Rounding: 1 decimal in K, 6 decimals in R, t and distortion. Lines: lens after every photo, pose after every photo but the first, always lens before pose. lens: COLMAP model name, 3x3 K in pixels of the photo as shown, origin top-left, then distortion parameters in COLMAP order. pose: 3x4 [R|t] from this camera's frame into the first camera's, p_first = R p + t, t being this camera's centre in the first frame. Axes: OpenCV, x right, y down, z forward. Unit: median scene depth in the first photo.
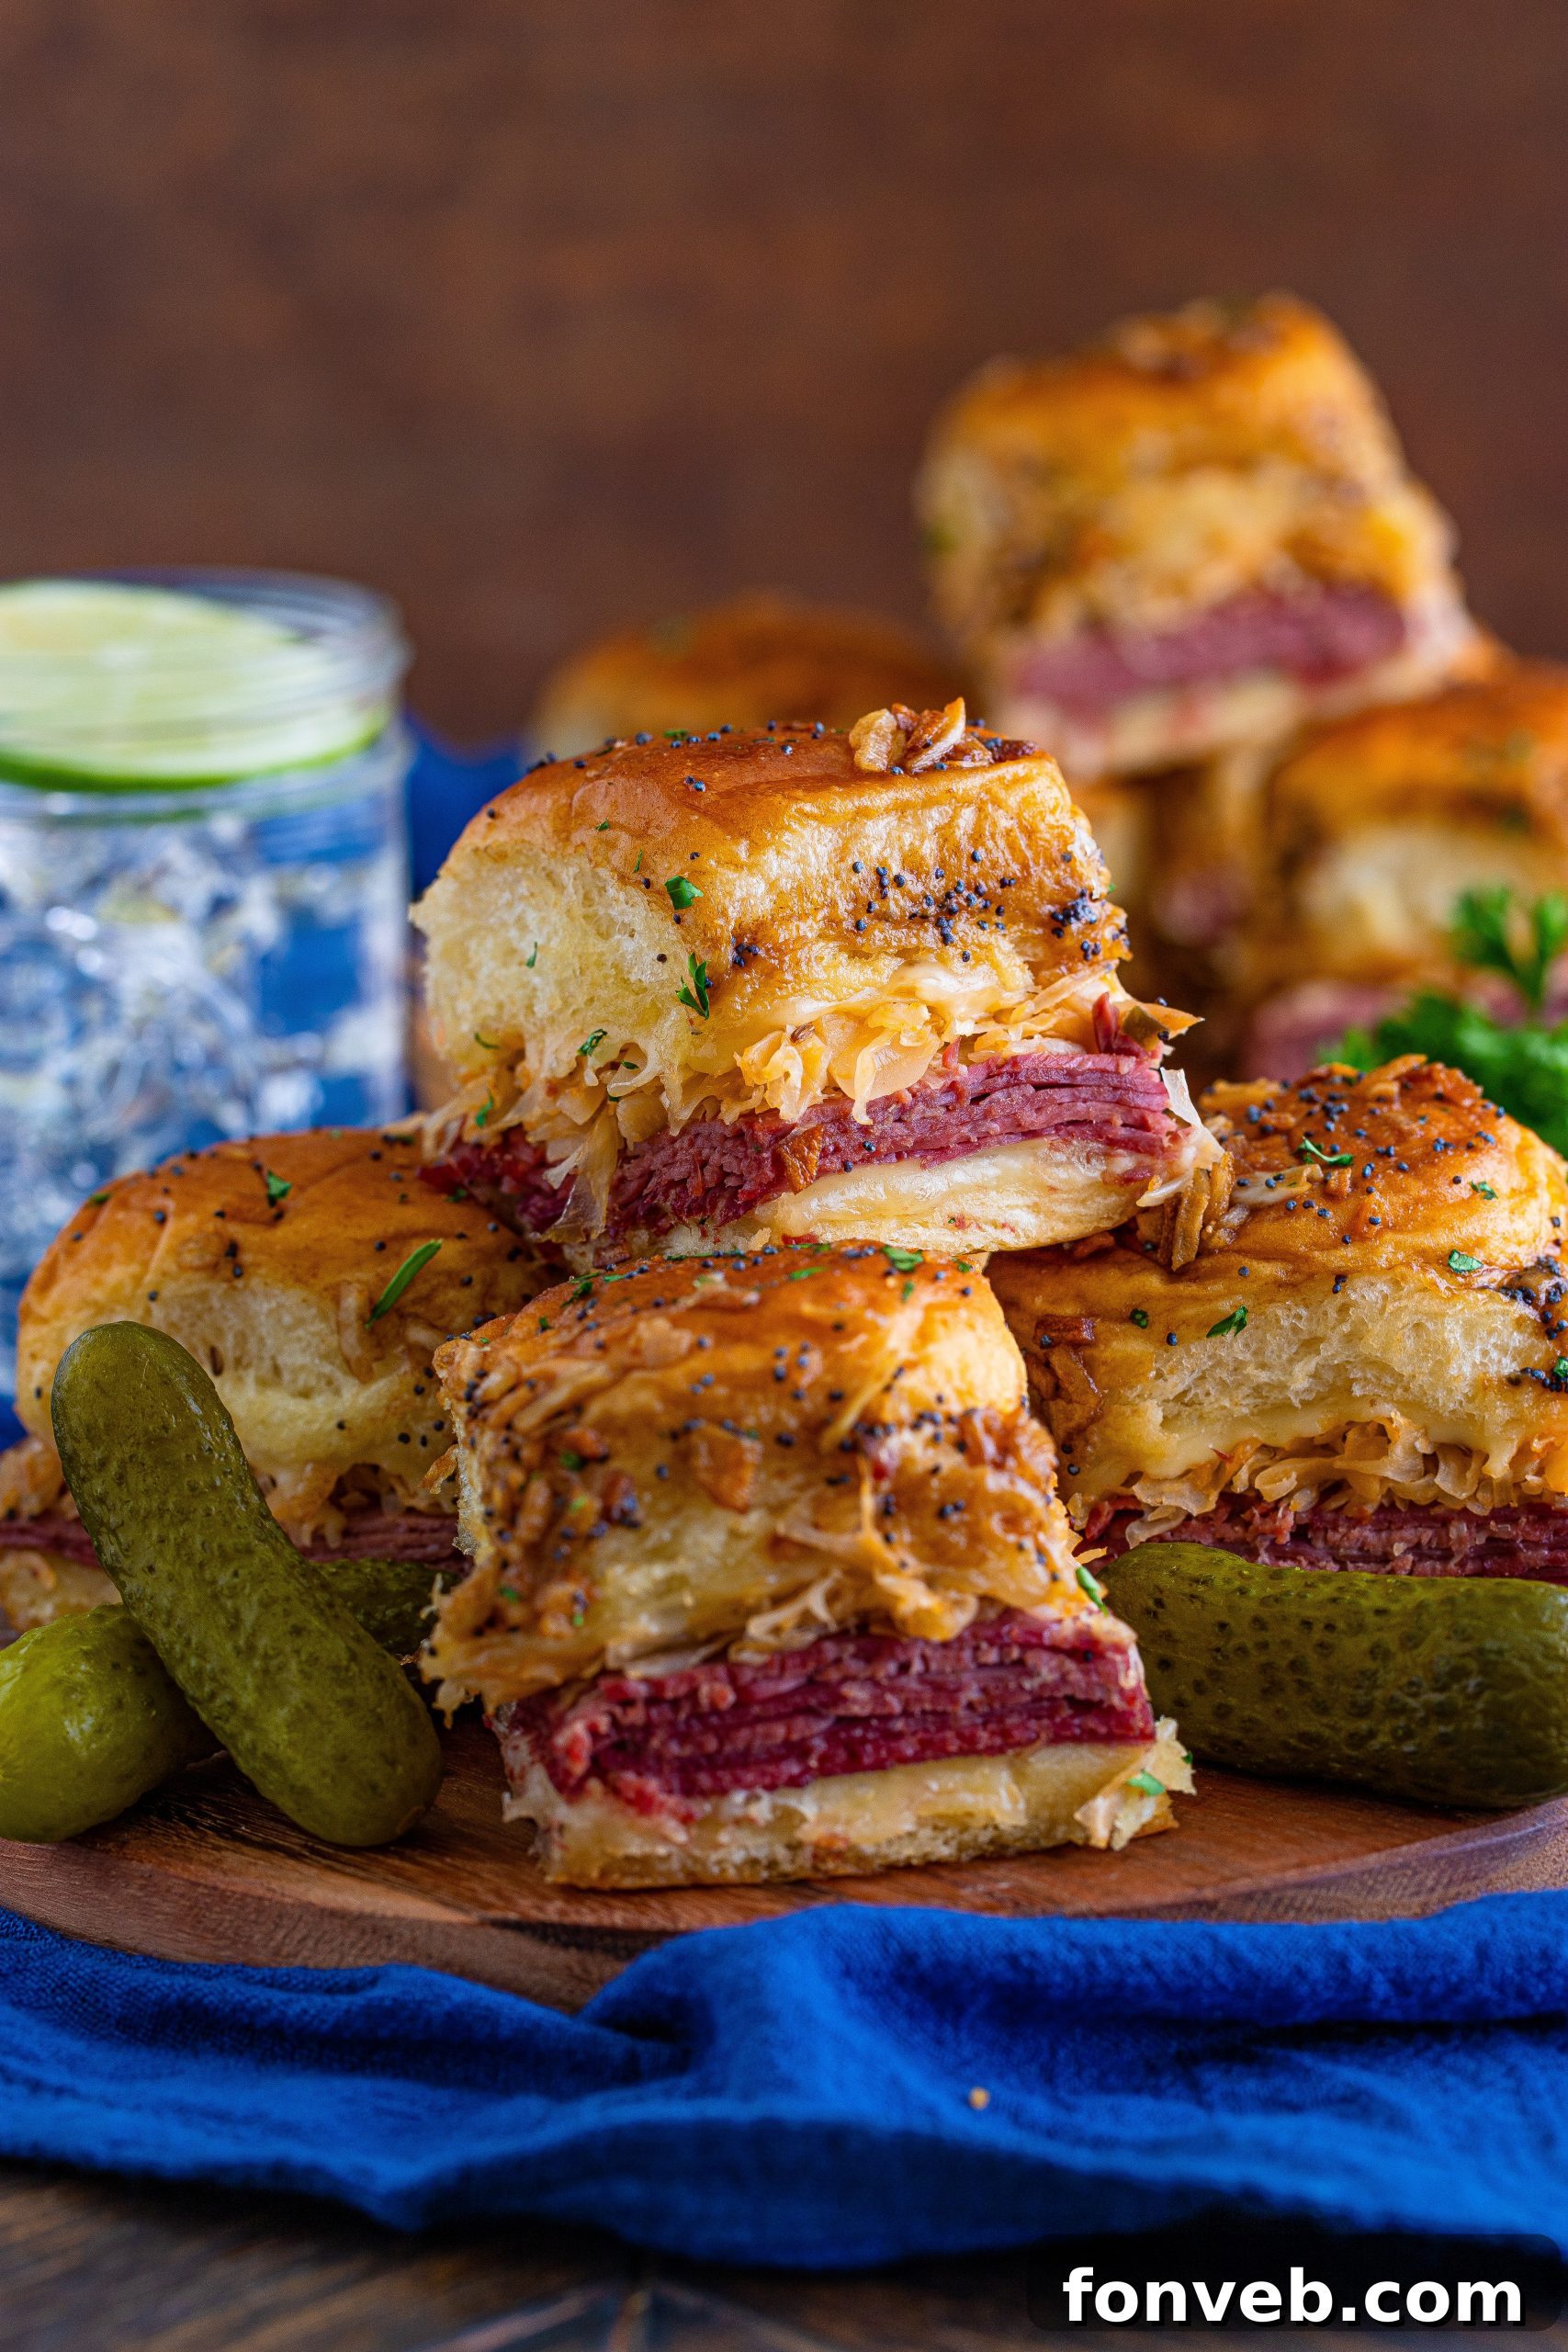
lens RADIAL K [[7934.9, 0, 936.2], [0, 7934.9, 1168.1], [0, 0, 1]] dist [0.013750, 0.042335]
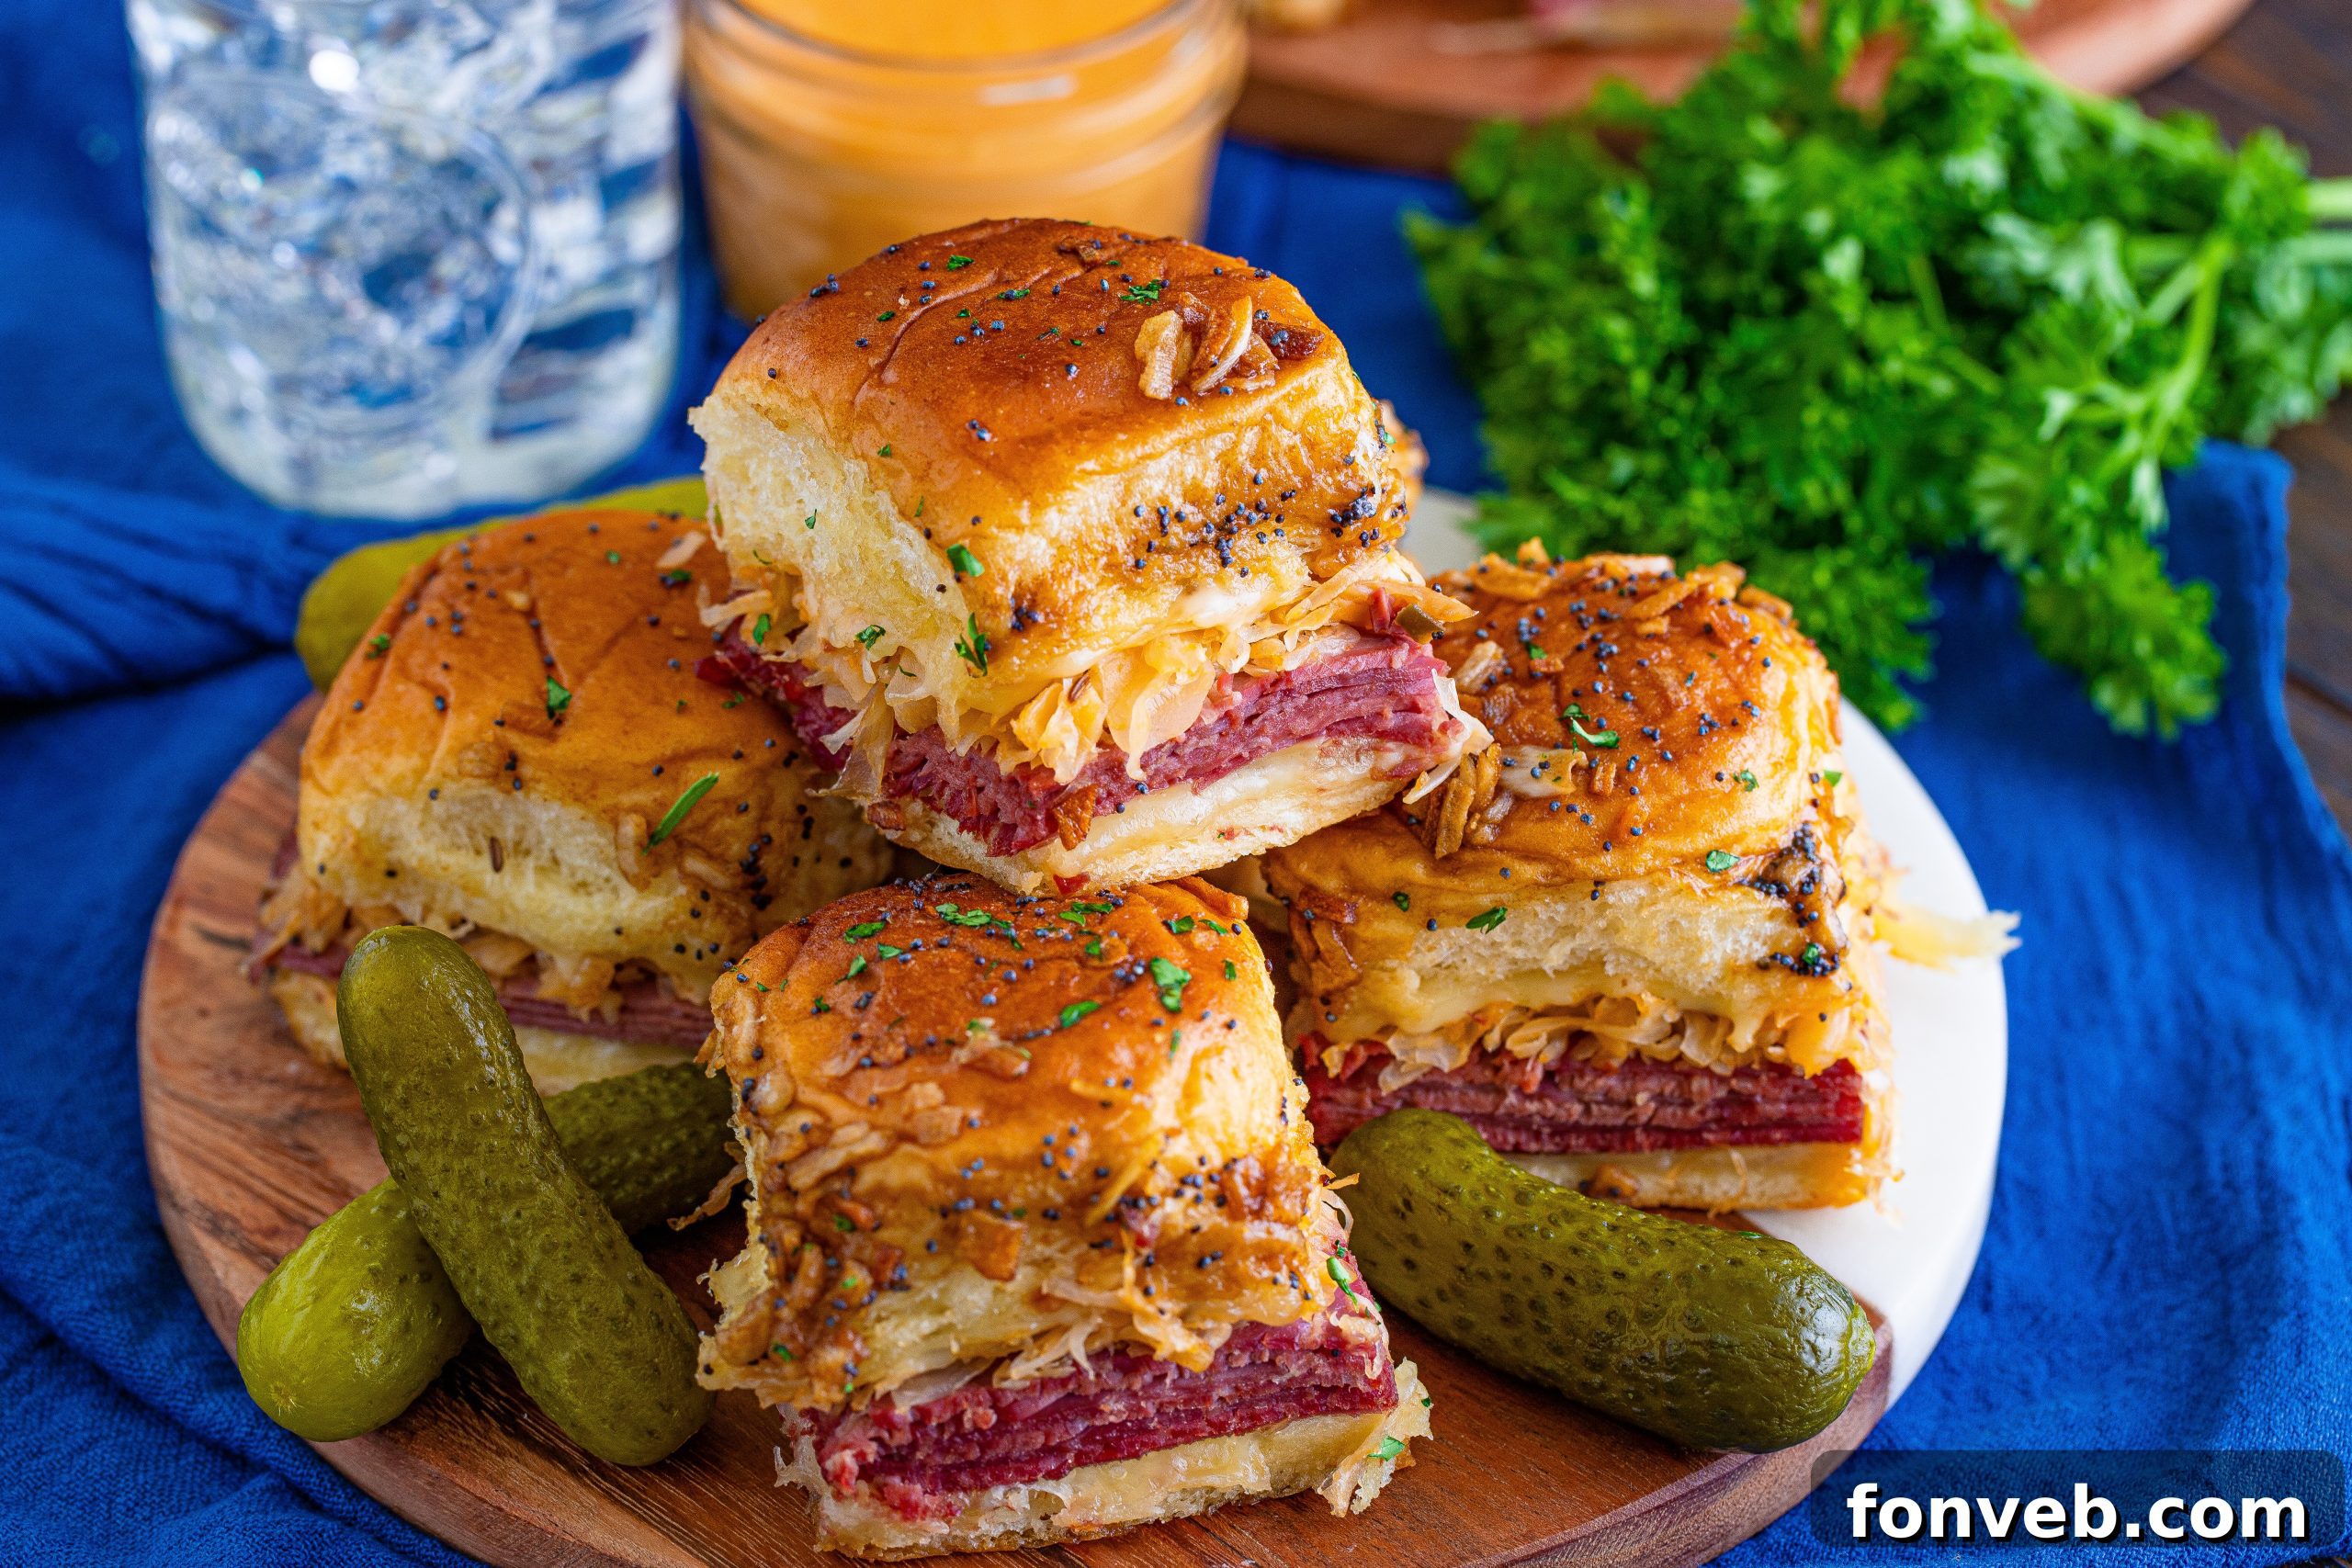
lens RADIAL K [[7934.9, 0, 1252.0], [0, 7934.9, 835.9], [0, 0, 1]] dist [0.013750, 0.042335]
pose [[0.999344, 0.032135, 0.016689, -0.011097], [-0.036114, 0.918040, 0.394840, -0.398494], [-0.002633, -0.395184, 0.918598, 0.065003]]
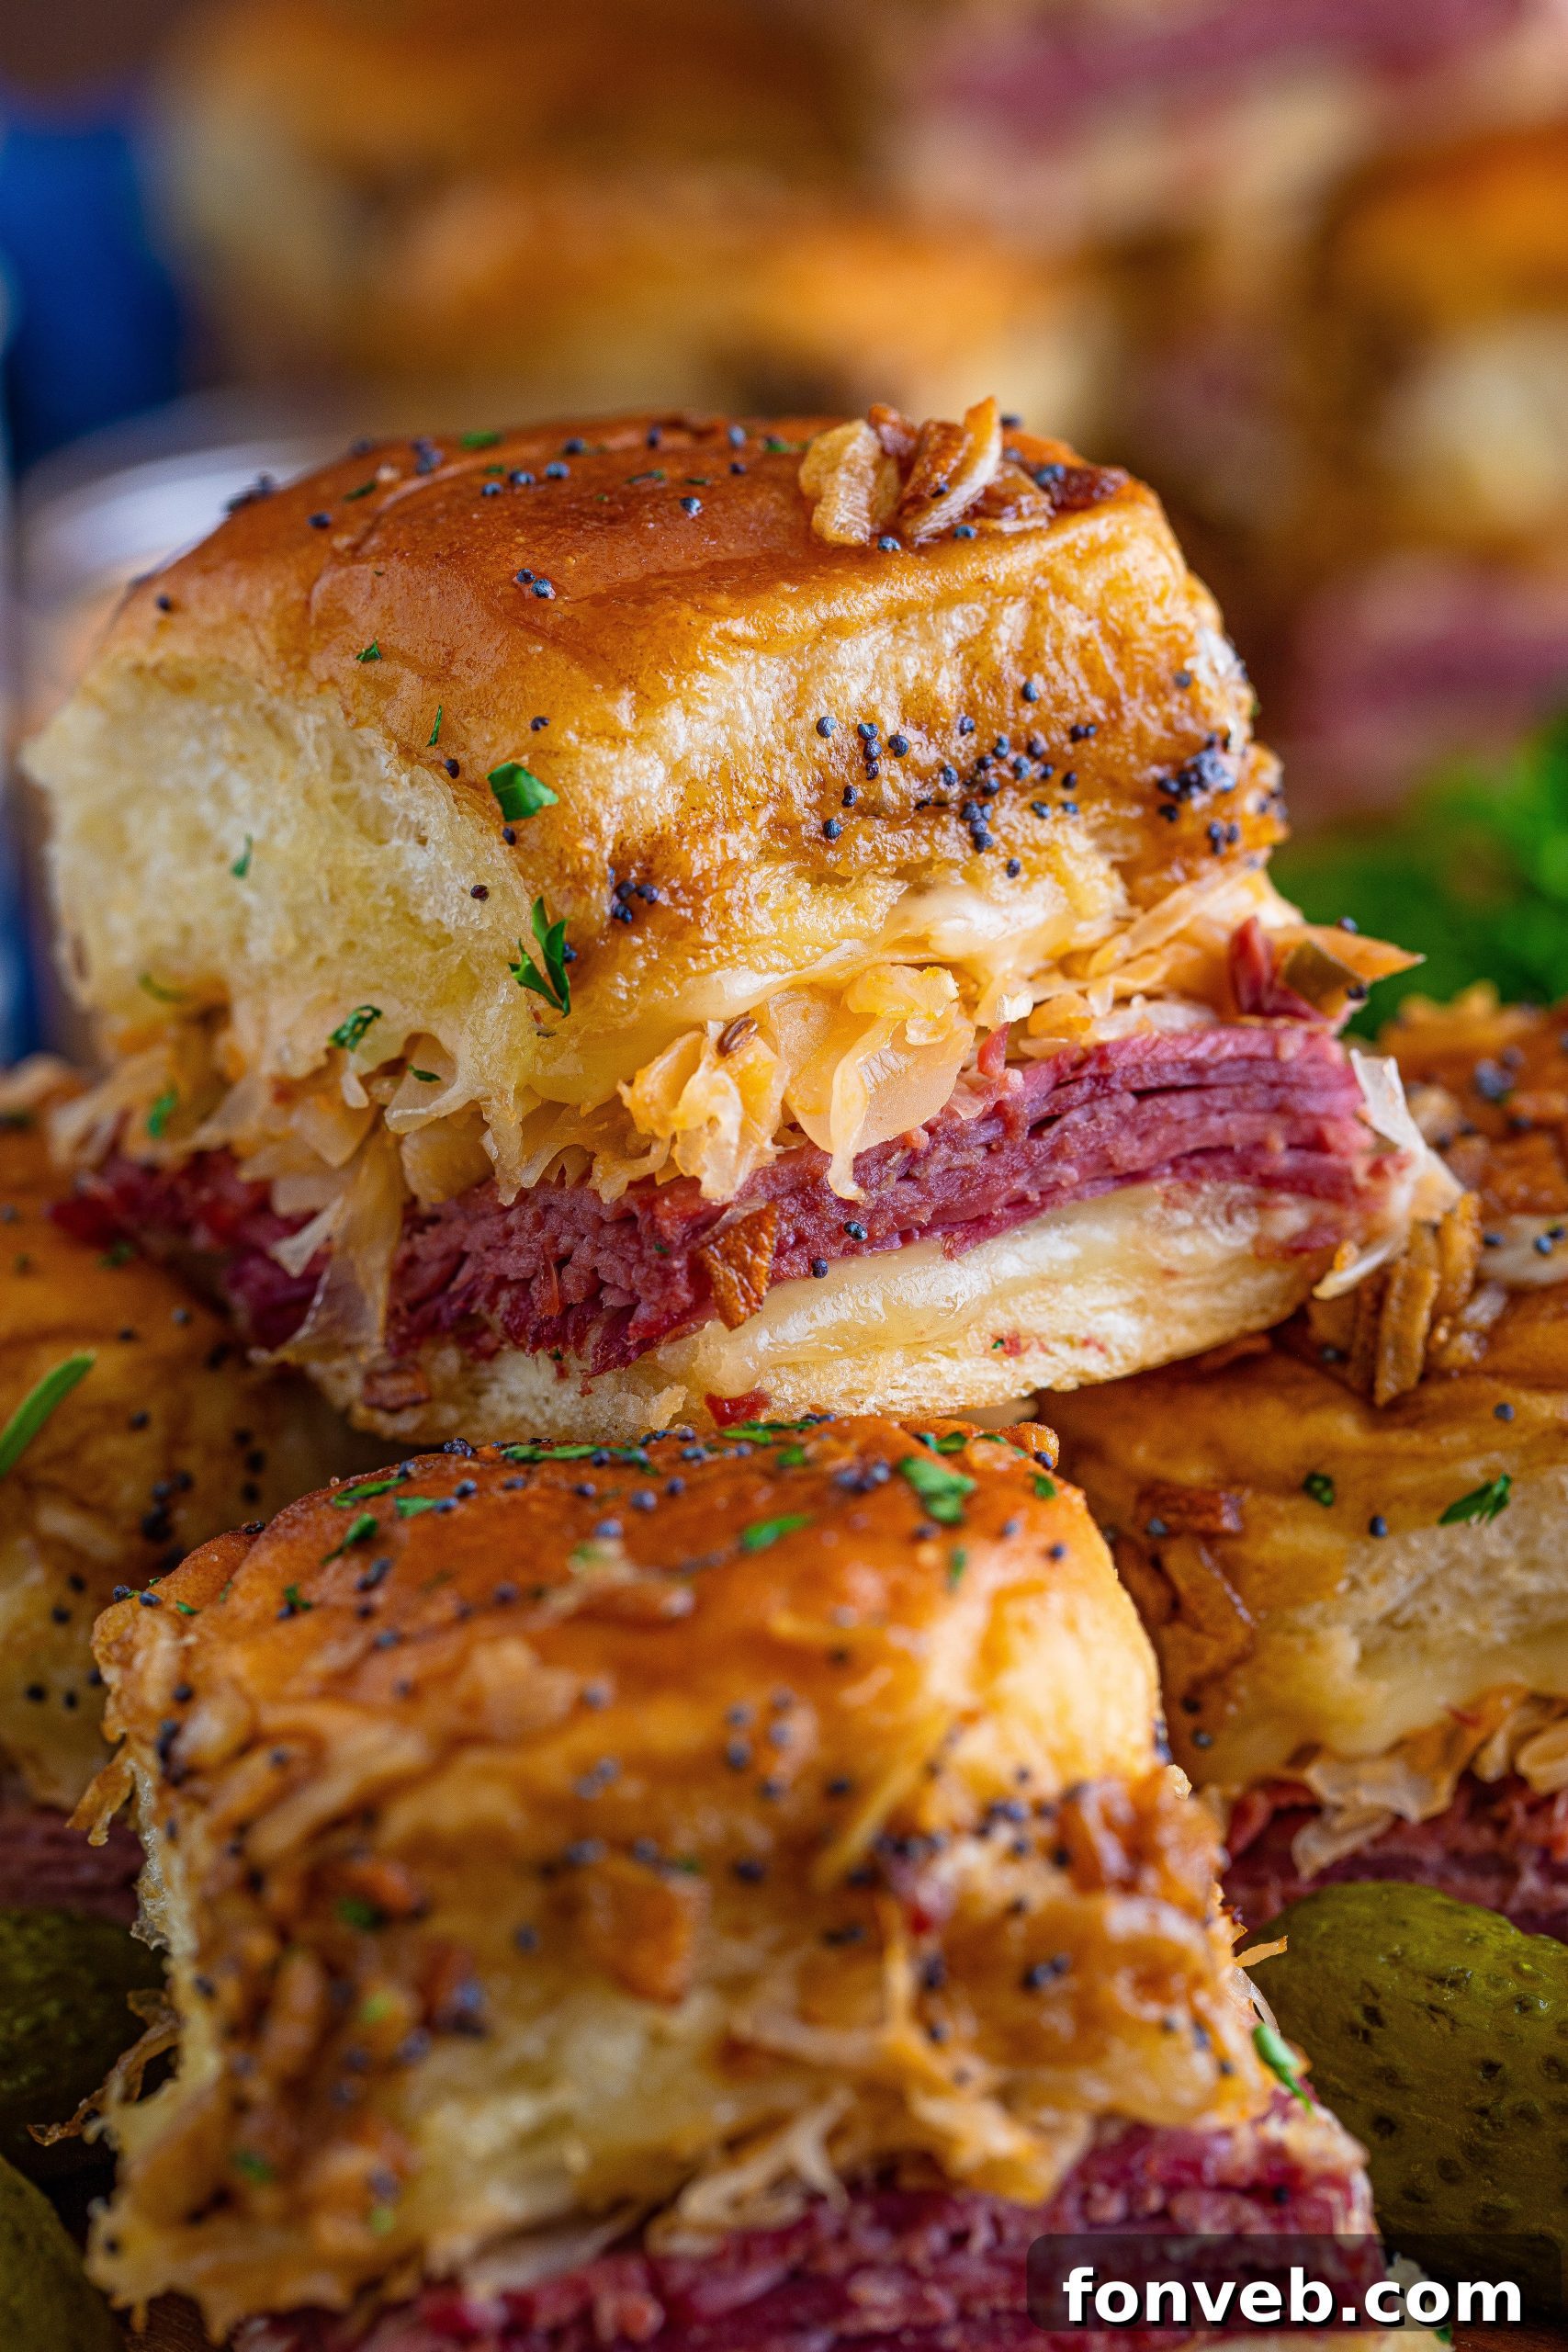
lens RADIAL K [[8771.1, 0, 890.4], [0, 8771.1, 1176.6], [0, 0, 1]] dist [0.027195, -1.687362]
pose [[0.998987, -0.016450, 0.041891, -0.032091], [0.011023, 0.991887, 0.126640, -0.085516], [-0.043634, -0.126050, 0.991064, 0.382228]]
